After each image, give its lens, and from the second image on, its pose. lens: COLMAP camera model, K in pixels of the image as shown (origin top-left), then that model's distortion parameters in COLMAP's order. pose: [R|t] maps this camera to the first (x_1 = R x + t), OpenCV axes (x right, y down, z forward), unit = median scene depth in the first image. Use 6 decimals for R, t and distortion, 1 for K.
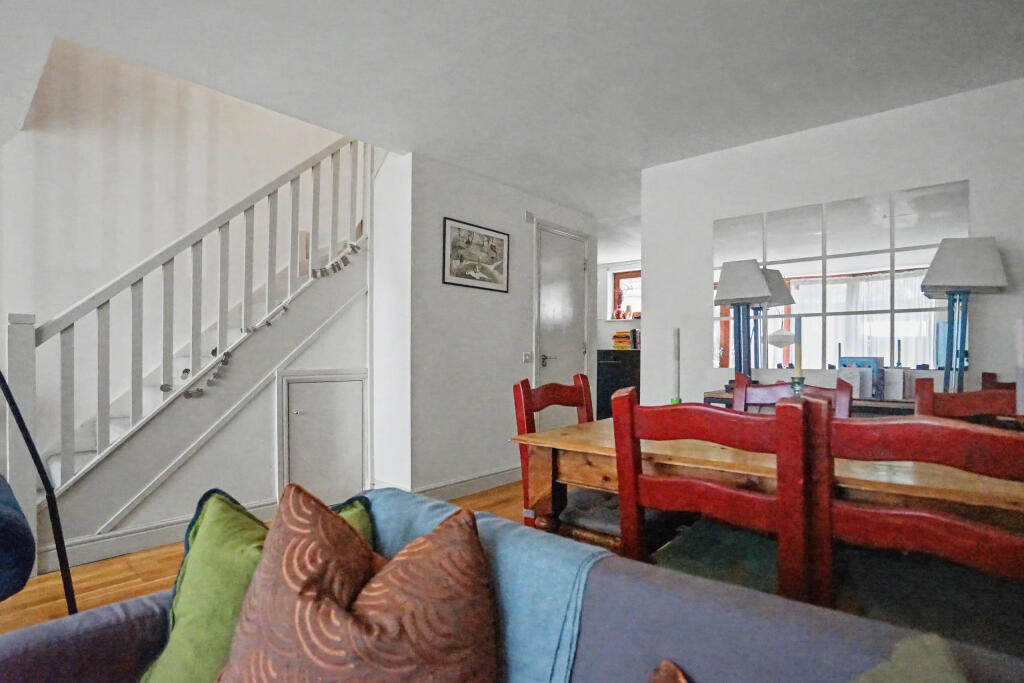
lens RADIAL K [[529.2, 0, 509.9], [0, 529.2, 358.5], [0, 0, 1]] dist [-0.023497, -0.000014]
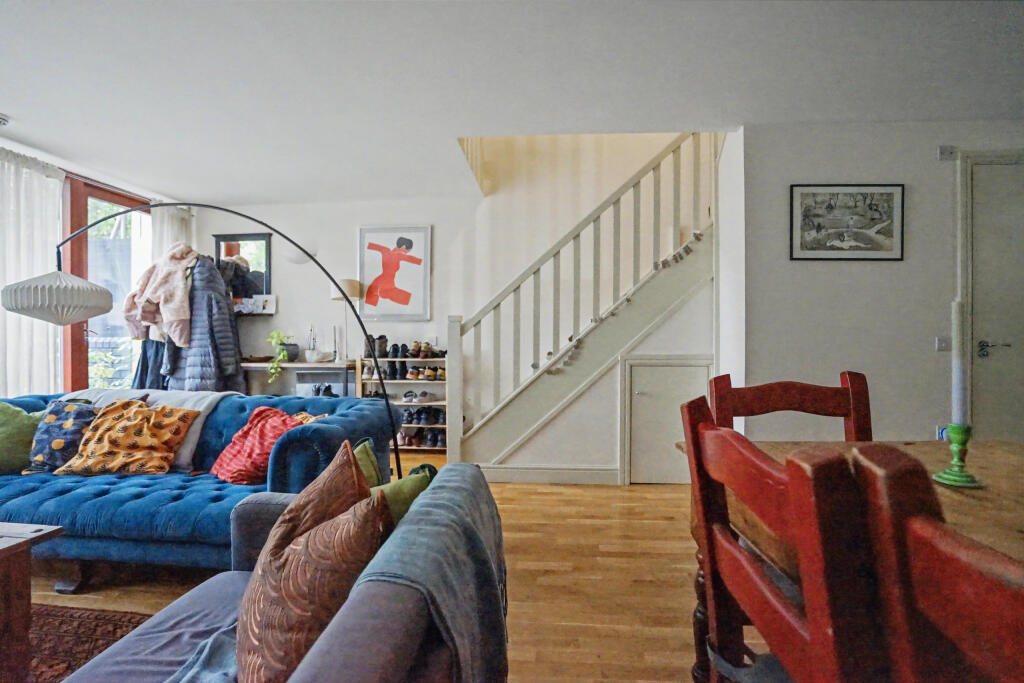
lens RADIAL K [[481.1, 0, 508.4], [0, 481.1, 339.1], [0, 0, 1]] dist [-0.078079, 0.040036]
pose [[0.611419, -0.000362, -0.791307, 0.216132], [-0.002361, 0.999995, -0.002282, -0.007556], [0.791304, 0.003264, 0.611415, 0.155711]]
